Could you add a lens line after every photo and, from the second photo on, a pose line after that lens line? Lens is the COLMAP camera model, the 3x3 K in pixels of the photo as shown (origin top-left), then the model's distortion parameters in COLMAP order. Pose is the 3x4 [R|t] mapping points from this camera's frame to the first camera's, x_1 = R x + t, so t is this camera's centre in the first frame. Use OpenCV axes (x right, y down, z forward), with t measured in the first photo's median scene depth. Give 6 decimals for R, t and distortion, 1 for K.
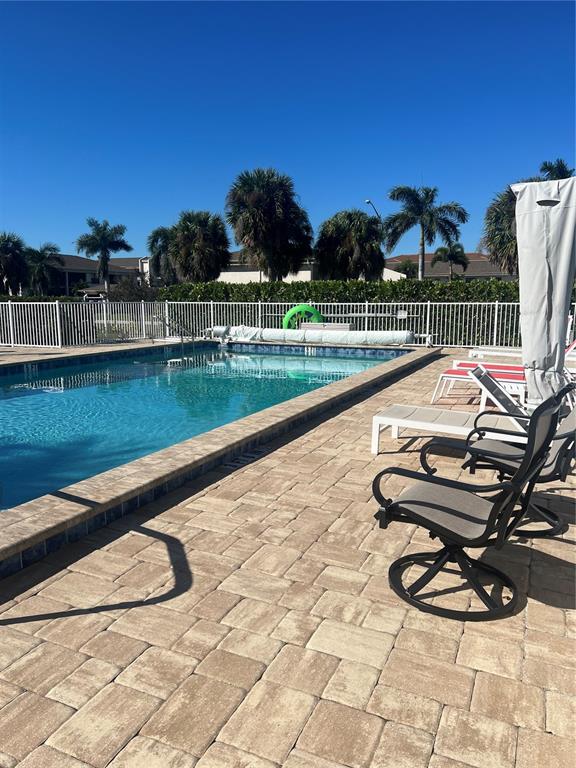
lens RADIAL K [[575.7, 0, 286.1], [0, 575.7, 383.7], [0, 0, 1]] dist [0.062025, -0.072581]
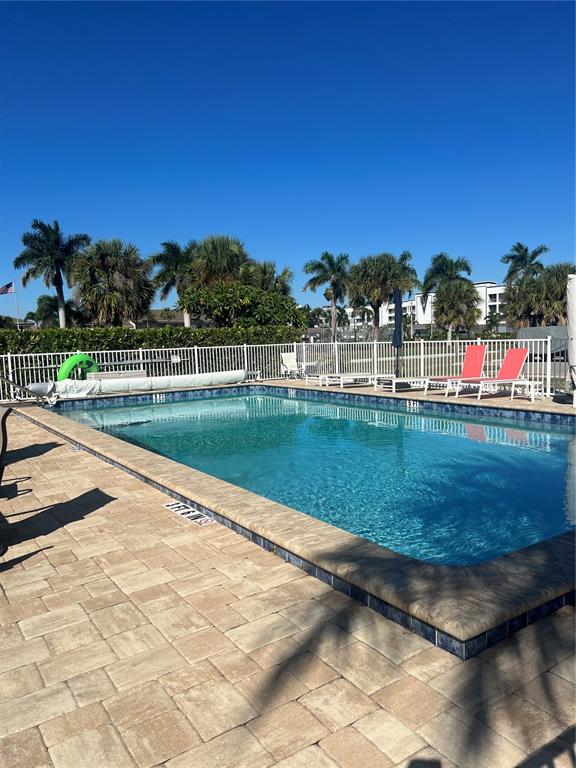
lens RADIAL K [[575.7, 0, 289.1], [0, 575.7, 385.4], [0, 0, 1]] dist [0.062025, -0.072581]
pose [[0.498381, -0.086971, 0.862585, -0.658493], [0.160999, 0.986933, 0.006487, -0.046656], [-0.851878, 0.135642, 0.505871, 0.301982]]
